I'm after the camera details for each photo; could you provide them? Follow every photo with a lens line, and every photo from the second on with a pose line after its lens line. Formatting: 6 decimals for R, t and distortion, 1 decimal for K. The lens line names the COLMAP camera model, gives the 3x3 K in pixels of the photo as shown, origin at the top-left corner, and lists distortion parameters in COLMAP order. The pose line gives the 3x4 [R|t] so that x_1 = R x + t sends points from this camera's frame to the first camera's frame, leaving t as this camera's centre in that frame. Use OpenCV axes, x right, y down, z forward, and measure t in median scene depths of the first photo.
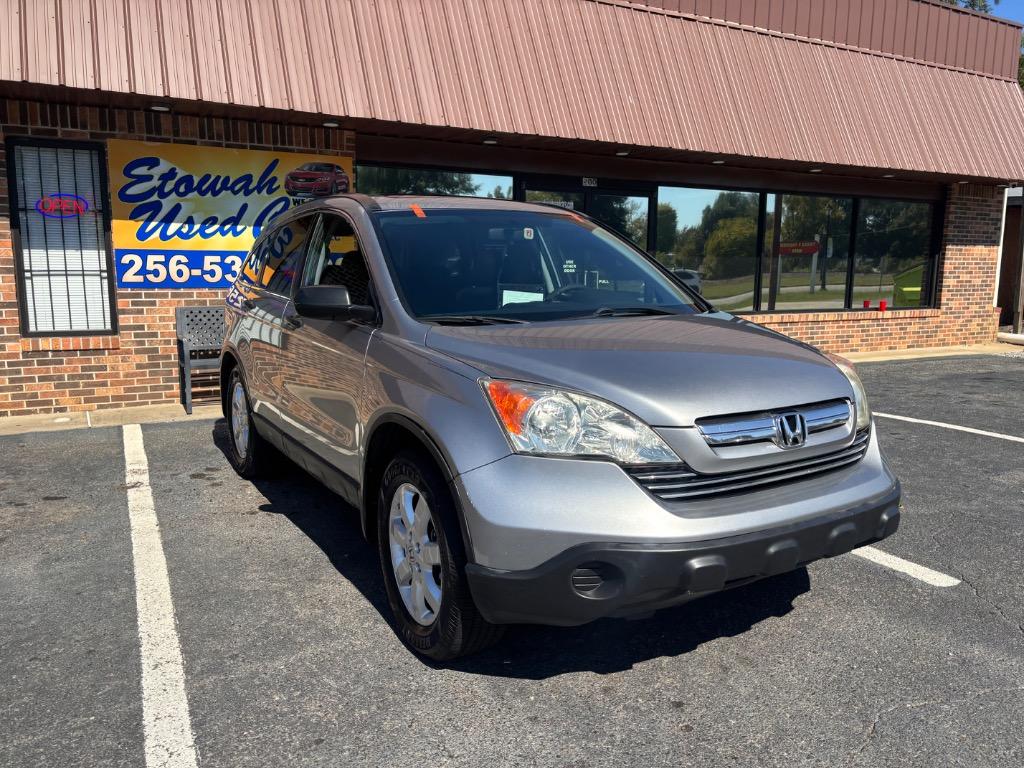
lens RADIAL K [[764.5, 0, 508.9], [0, 764.5, 381.9], [0, 0, 1]] dist [0.029949, -0.029779]
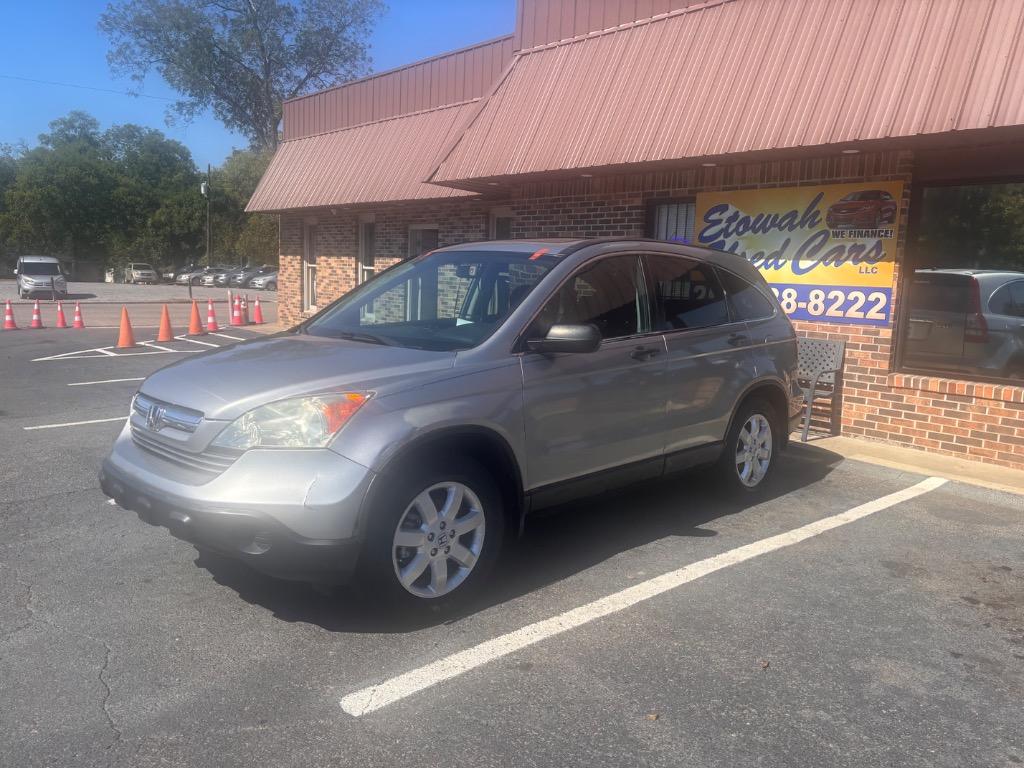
lens RADIAL K [[764.5, 0, 508.8], [0, 764.5, 386.8], [0, 0, 1]] dist [0.029949, -0.029779]
pose [[0.269279, 0.132743, -0.953870, 0.594467], [-0.194979, 0.977458, 0.080982, -0.044932], [0.943118, 0.164178, 0.289091, 0.374611]]
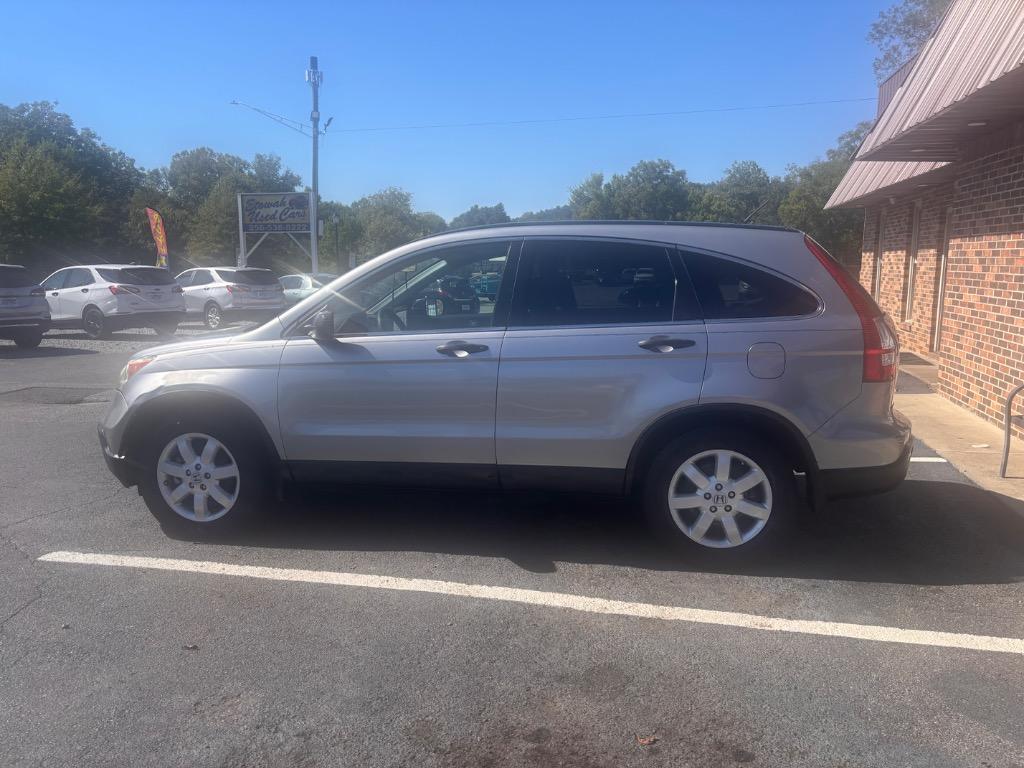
lens RADIAL K [[764.5, 0, 512.9], [0, 764.5, 384.7], [0, 0, 1]] dist [0.029949, -0.029779]
pose [[-0.612987, 0.107039, -0.782808, 0.463474], [-0.144874, 0.958755, 0.244542, -0.156413], [0.776697, 0.263310, -0.572198, 0.985530]]
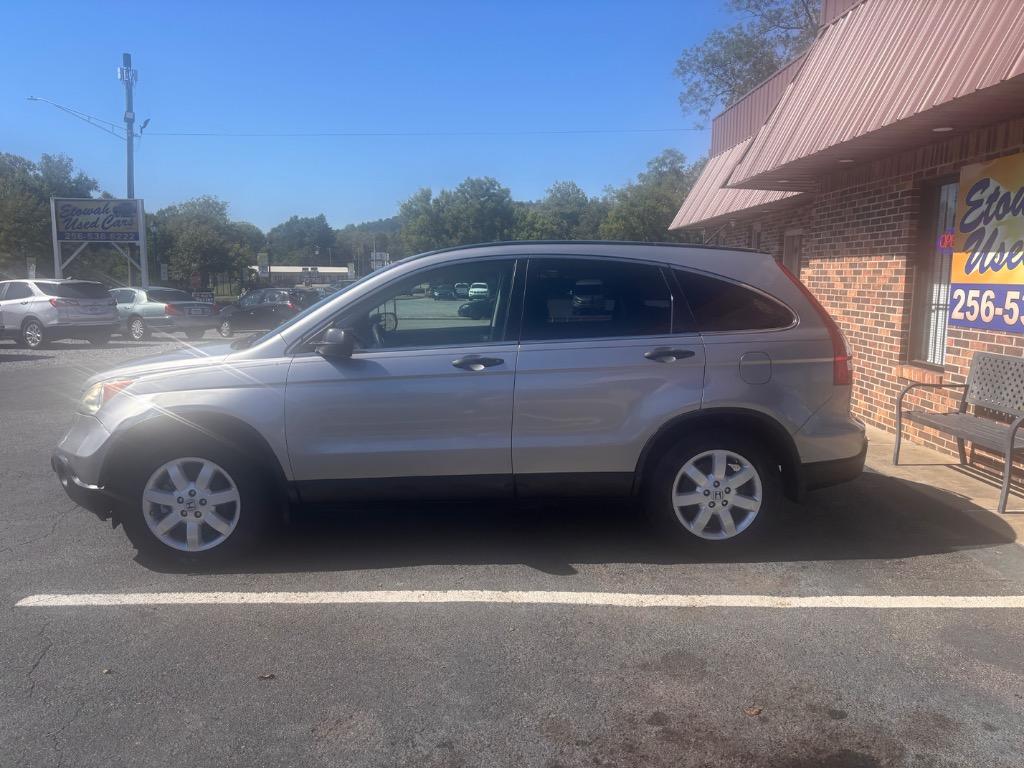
lens RADIAL K [[764.5, 0, 513.5], [0, 764.5, 383.7], [0, 0, 1]] dist [0.029949, -0.029779]
pose [[-0.421984, 0.104676, -0.900540, 0.550158], [-0.167749, 0.967145, 0.191024, -0.138920], [0.890949, 0.231674, -0.390560, 0.884358]]
